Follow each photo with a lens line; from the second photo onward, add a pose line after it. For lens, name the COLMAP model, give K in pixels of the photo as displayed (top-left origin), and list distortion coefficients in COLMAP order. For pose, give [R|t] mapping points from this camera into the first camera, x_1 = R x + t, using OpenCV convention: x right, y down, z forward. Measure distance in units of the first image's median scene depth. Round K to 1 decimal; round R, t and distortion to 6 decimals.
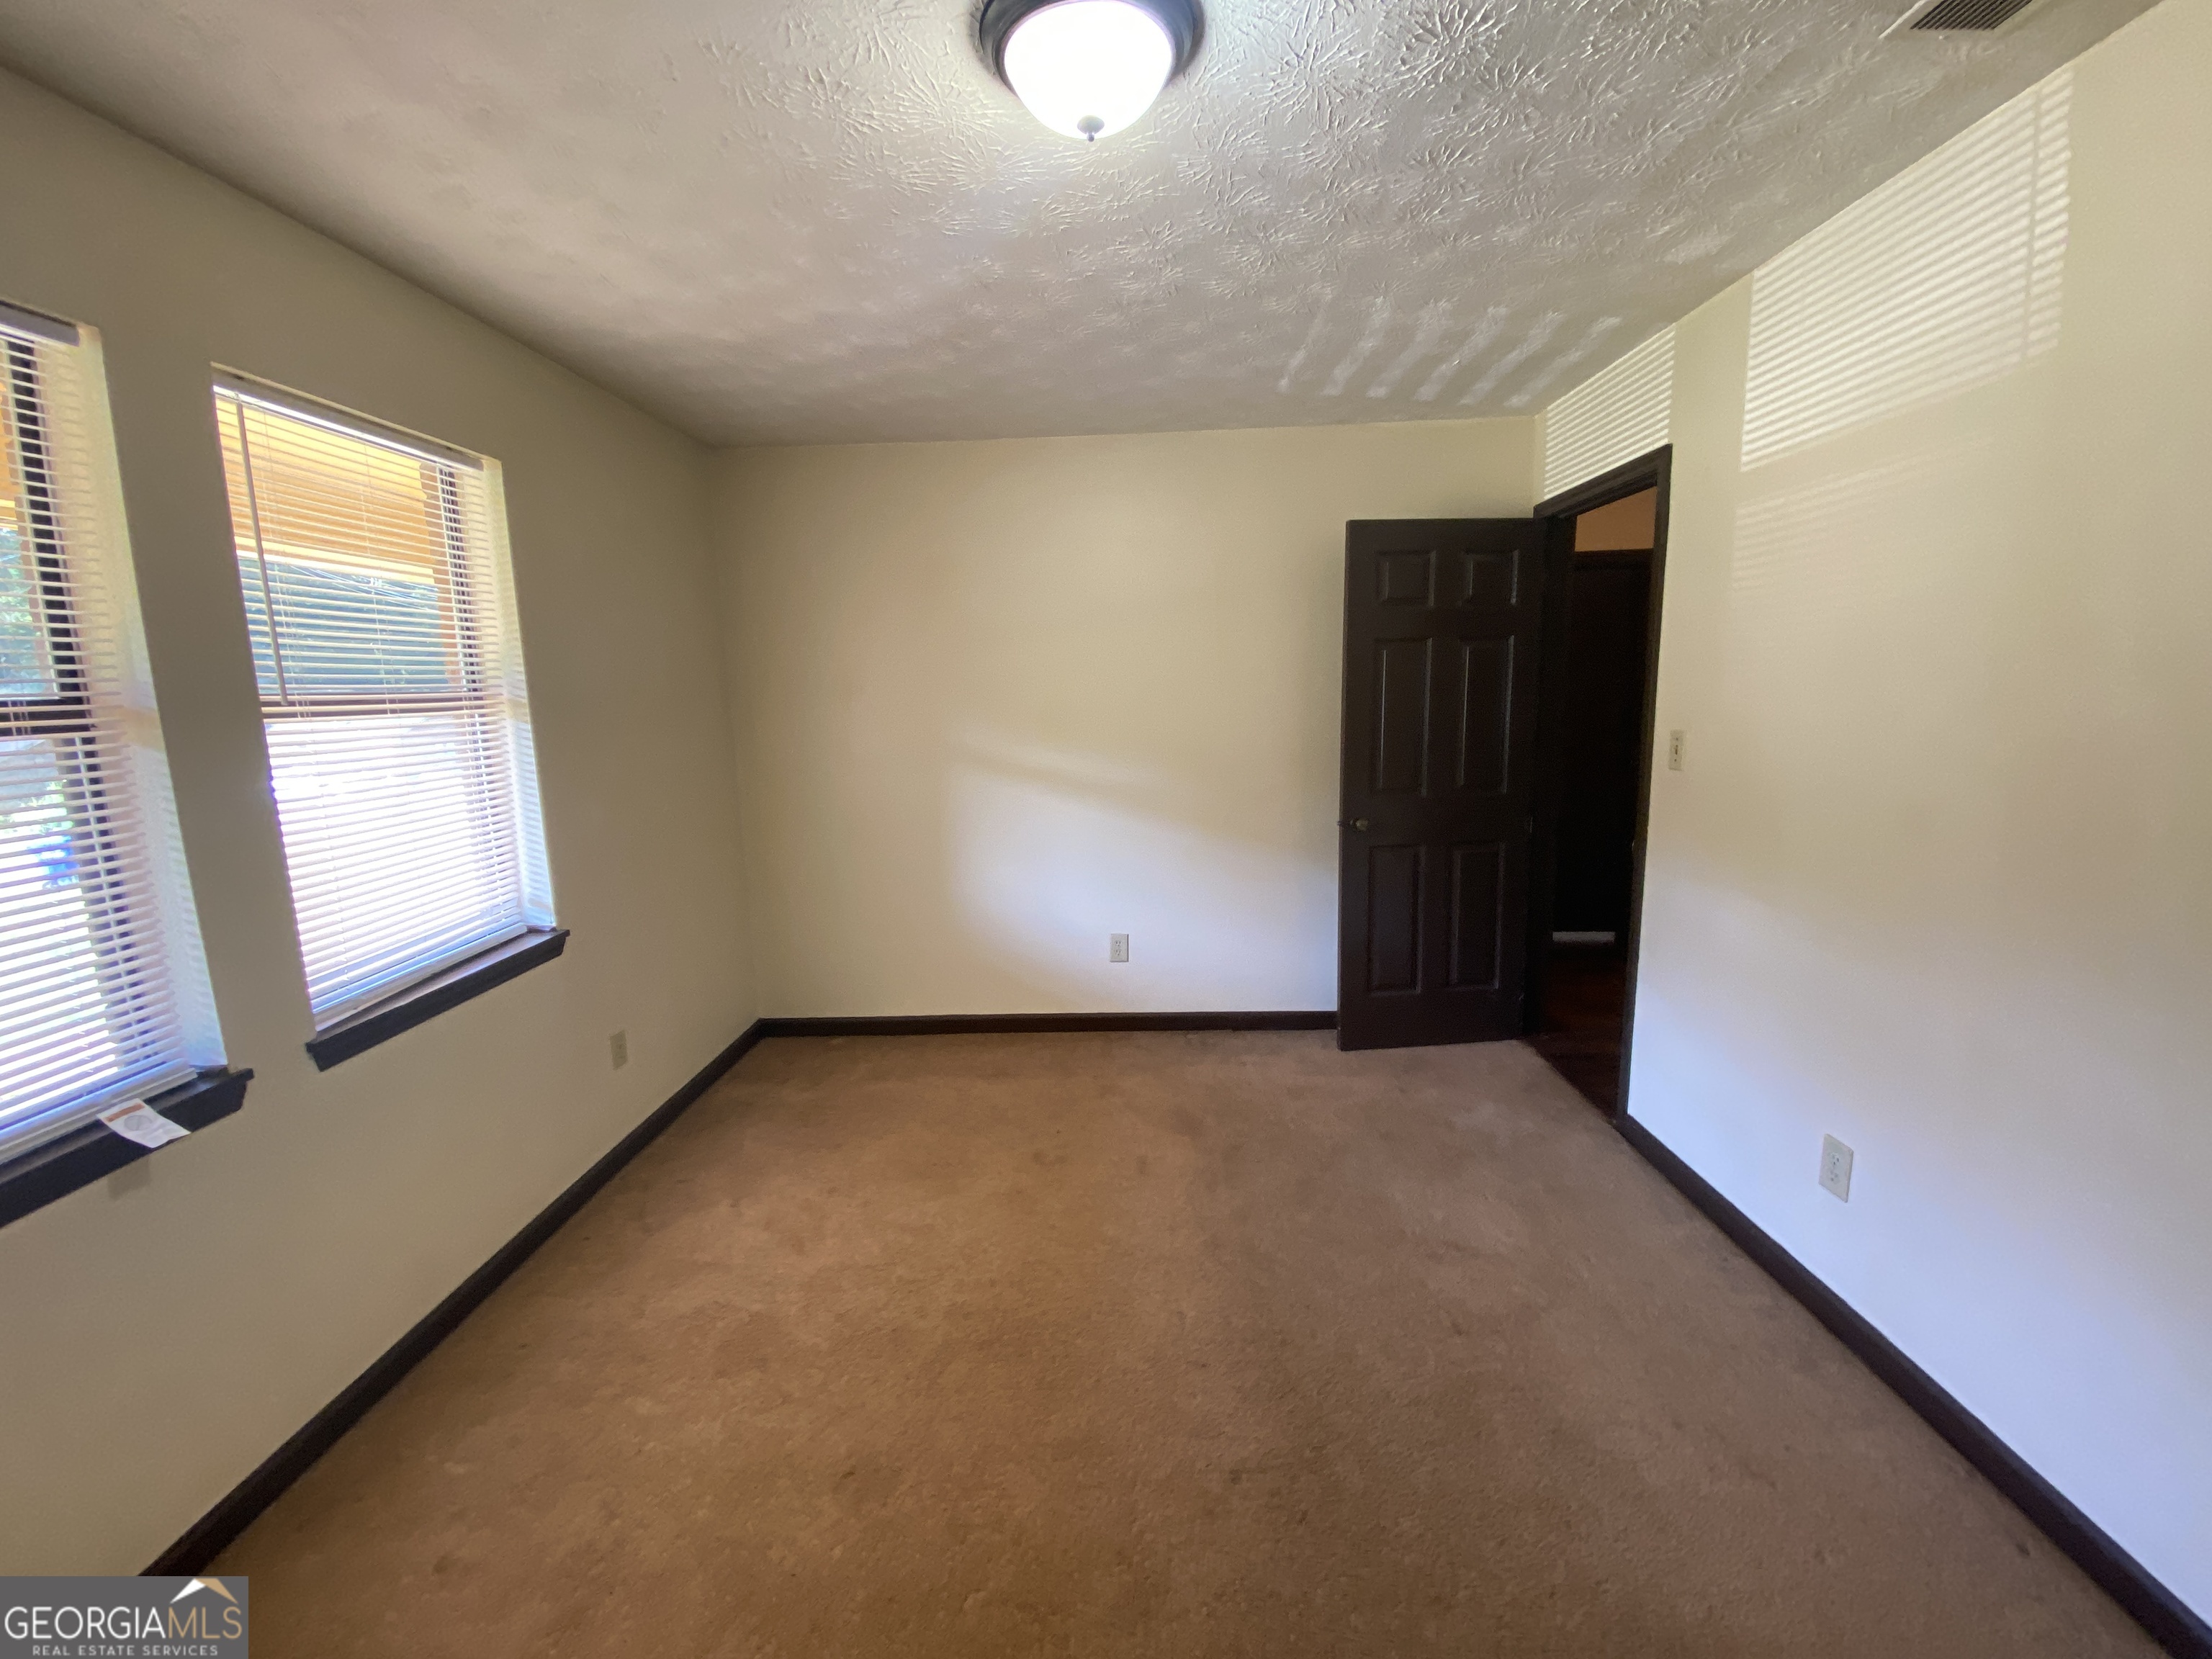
lens RADIAL K [[887.0, 0, 1108.5], [0, 887.0, 825.8], [0, 0, 1]] dist [0.012838, -0.021430]
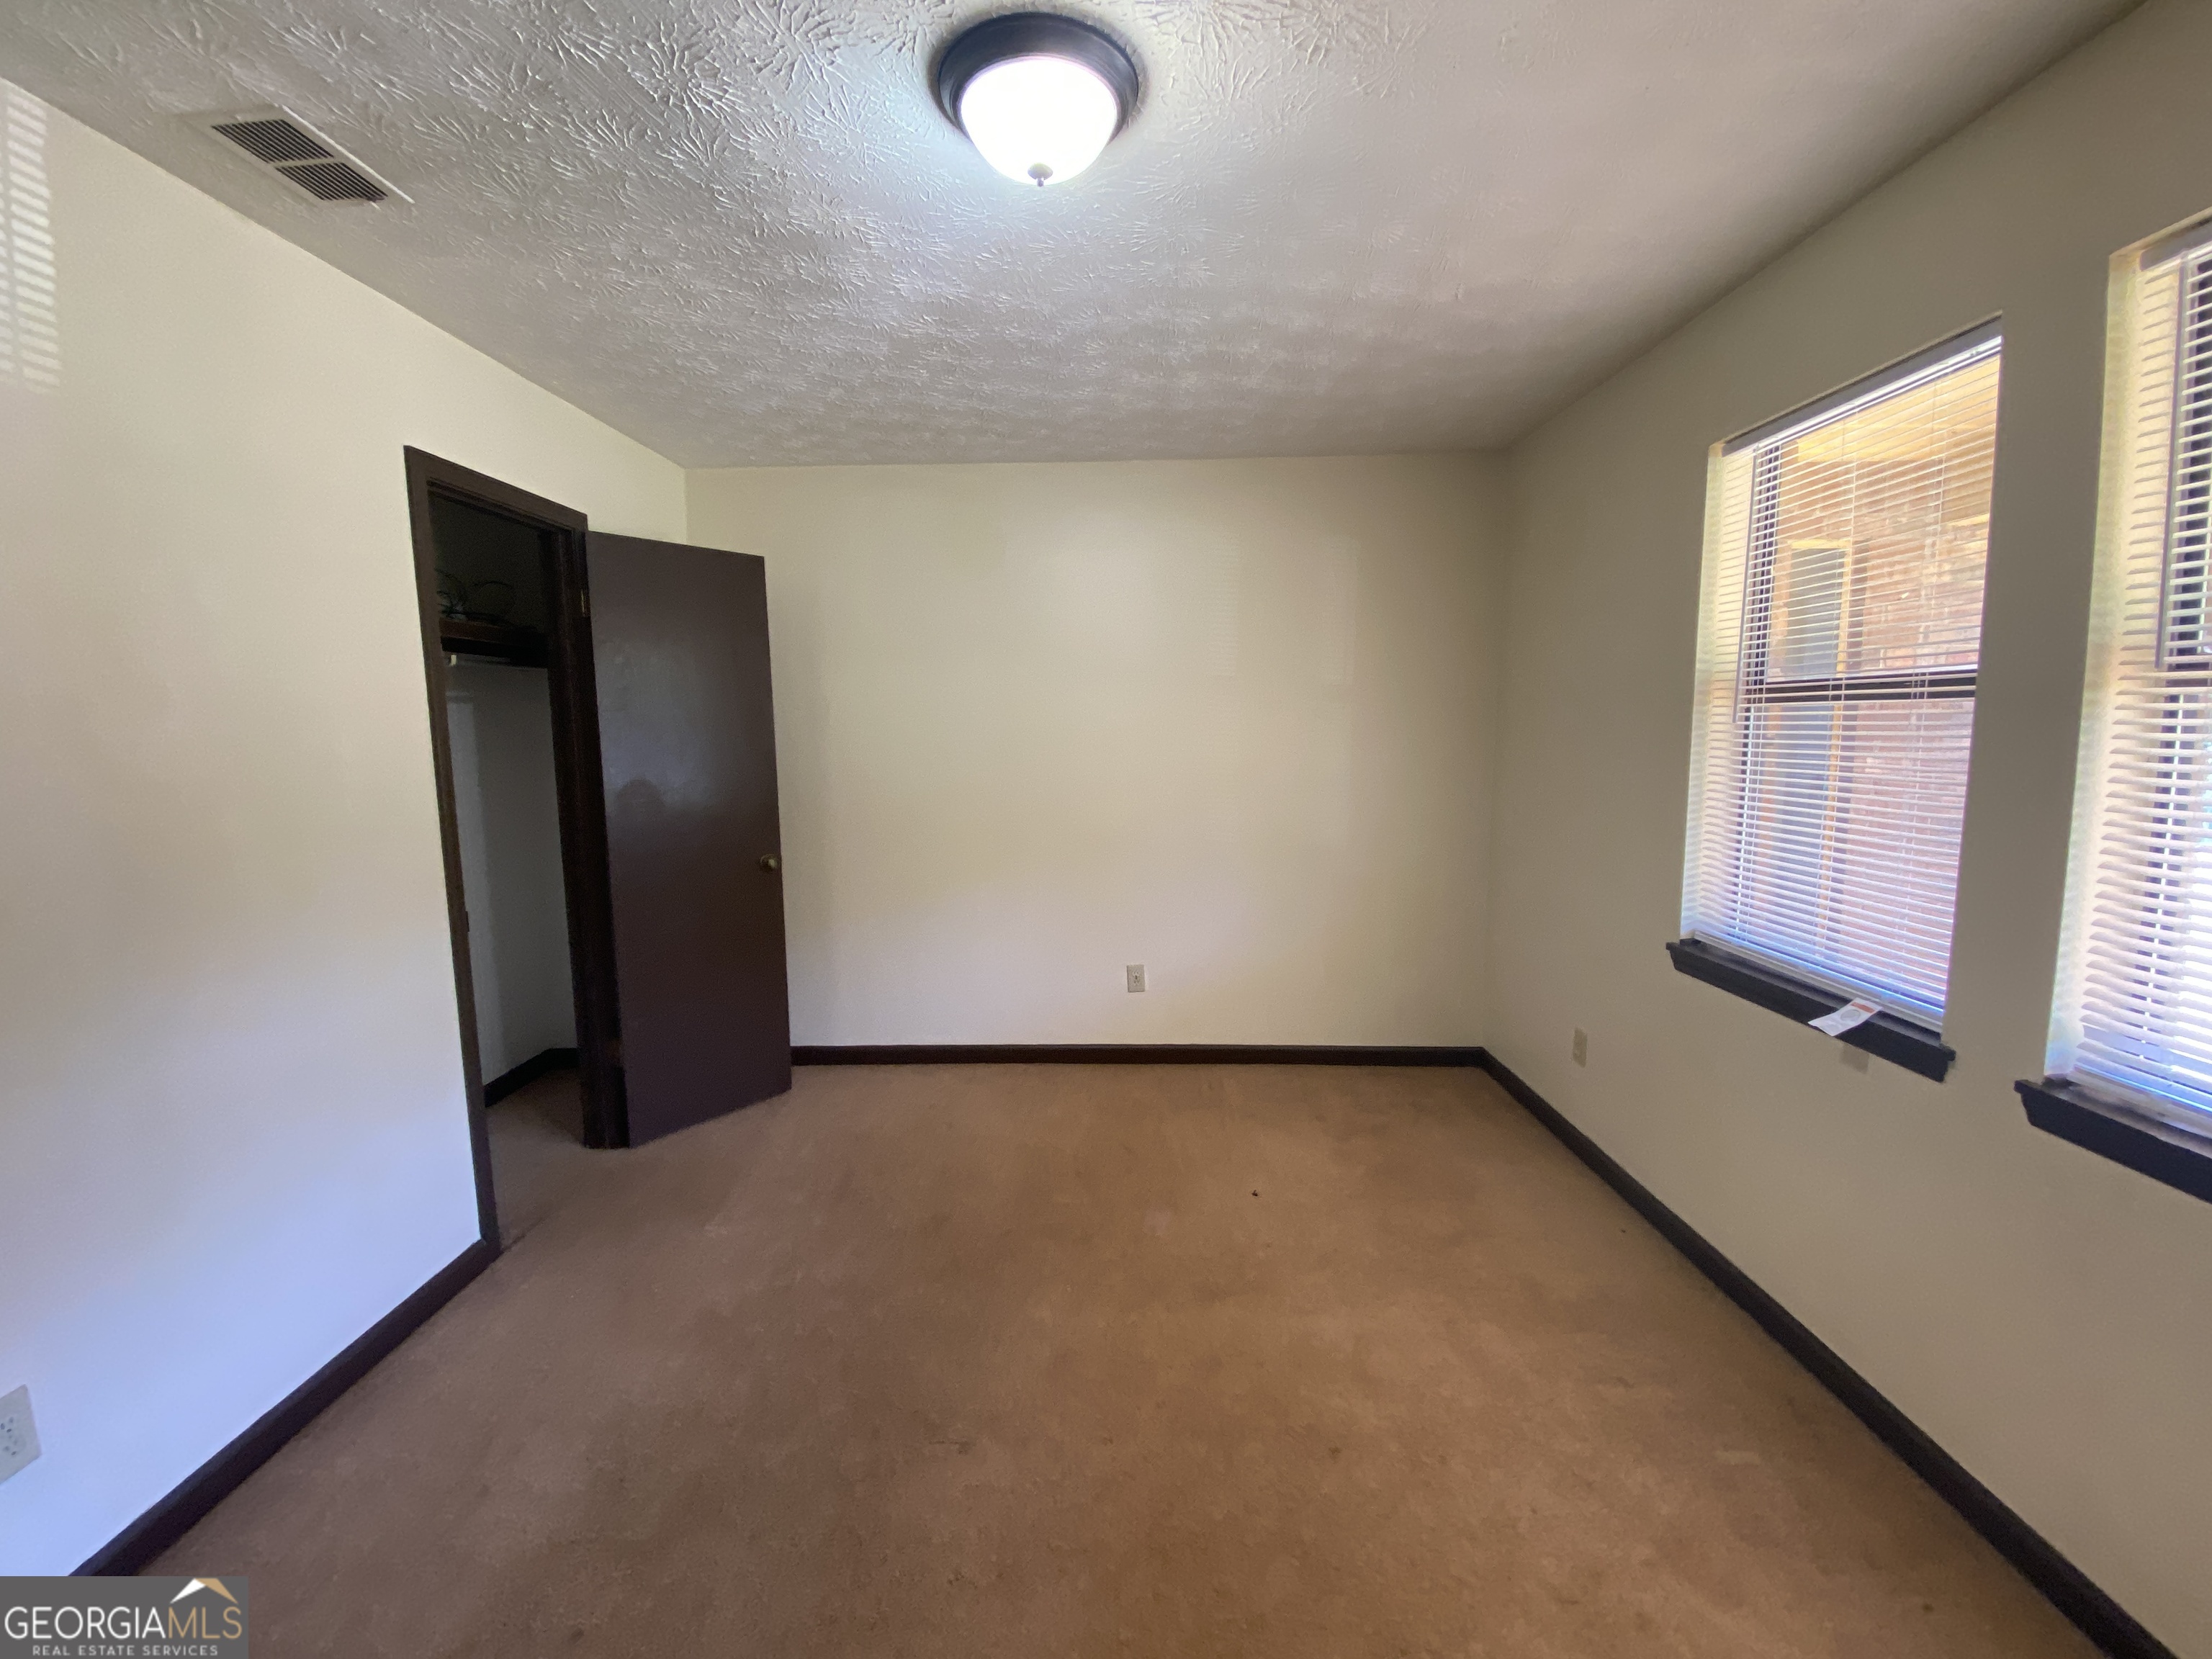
lens RADIAL K [[887.0, 0, 1108.5], [0, 887.0, 825.8], [0, 0, 1]] dist [0.012838, -0.021430]
pose [[-0.997938, 0.044911, -0.045846, -0.016907], [0.030508, 0.960444, 0.276797, -0.307835], [0.056464, 0.274828, -0.959834, 2.132173]]
